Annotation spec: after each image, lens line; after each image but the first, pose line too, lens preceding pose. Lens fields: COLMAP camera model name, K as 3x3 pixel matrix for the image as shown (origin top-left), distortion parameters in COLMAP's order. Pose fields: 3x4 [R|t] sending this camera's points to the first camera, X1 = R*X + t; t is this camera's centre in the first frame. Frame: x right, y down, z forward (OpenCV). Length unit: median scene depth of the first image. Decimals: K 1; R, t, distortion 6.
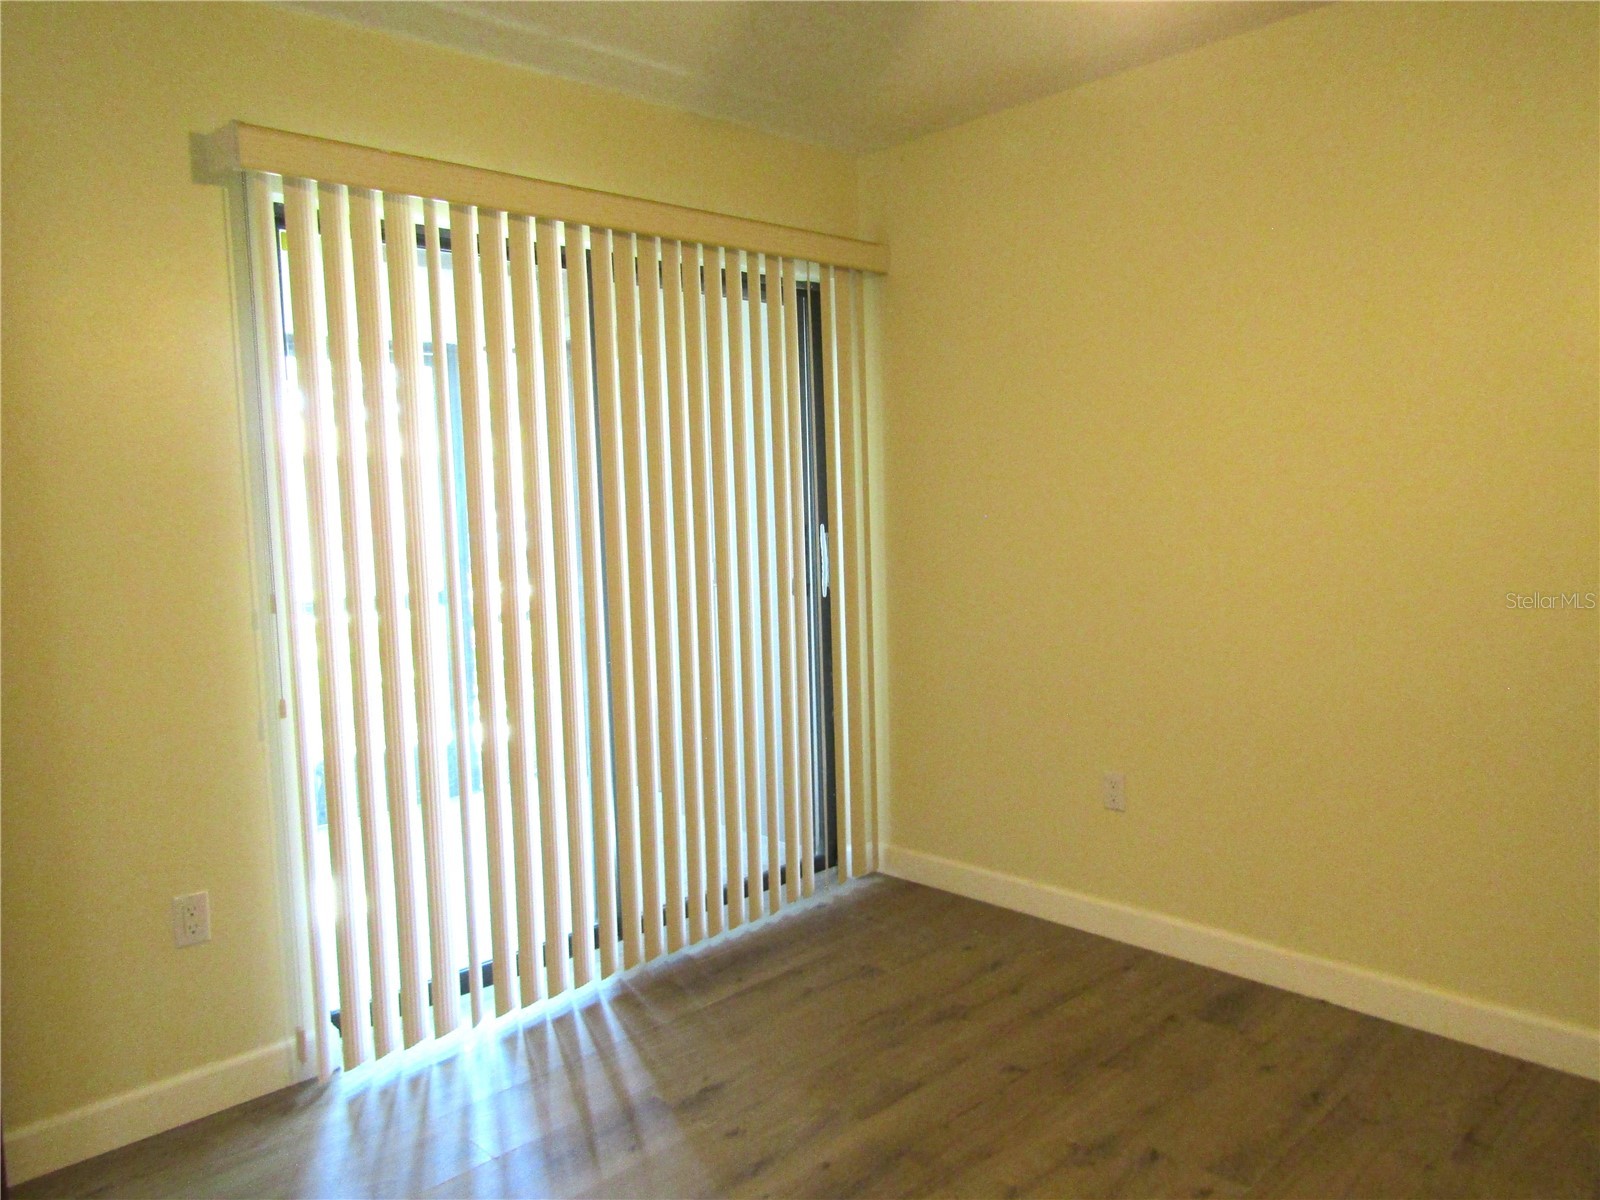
lens RADIAL K [[1141.4, 0, 799.3], [0, 1141.4, 602.5], [0, 0, 1]] dist [-0.004980, 0.001144]
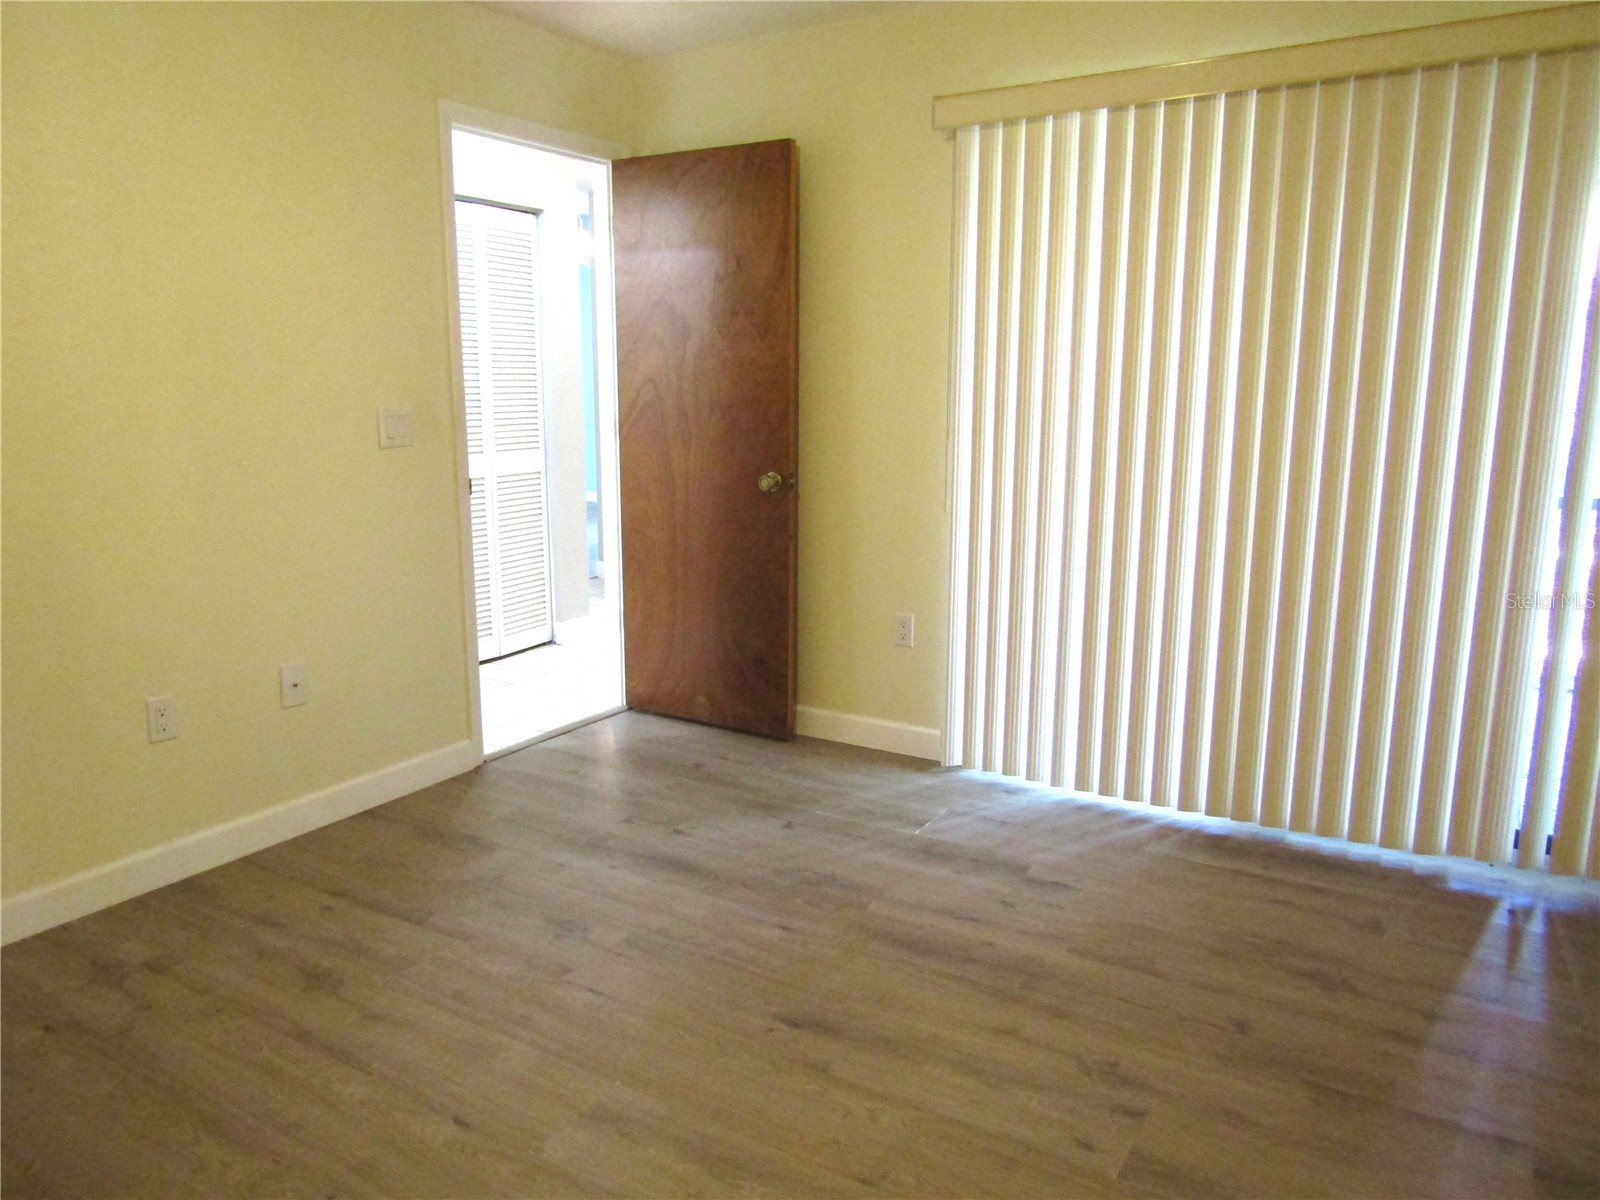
lens RADIAL K [[1141.4, 0, 797.0], [0, 1141.4, 602.1], [0, 0, 1]] dist [-0.004980, 0.001144]
pose [[0.212607, 0.196495, -0.957177, 0.816192], [-0.092500, 0.979221, 0.180474, -0.029162], [0.972750, 0.050169, 0.226365, 0.423121]]
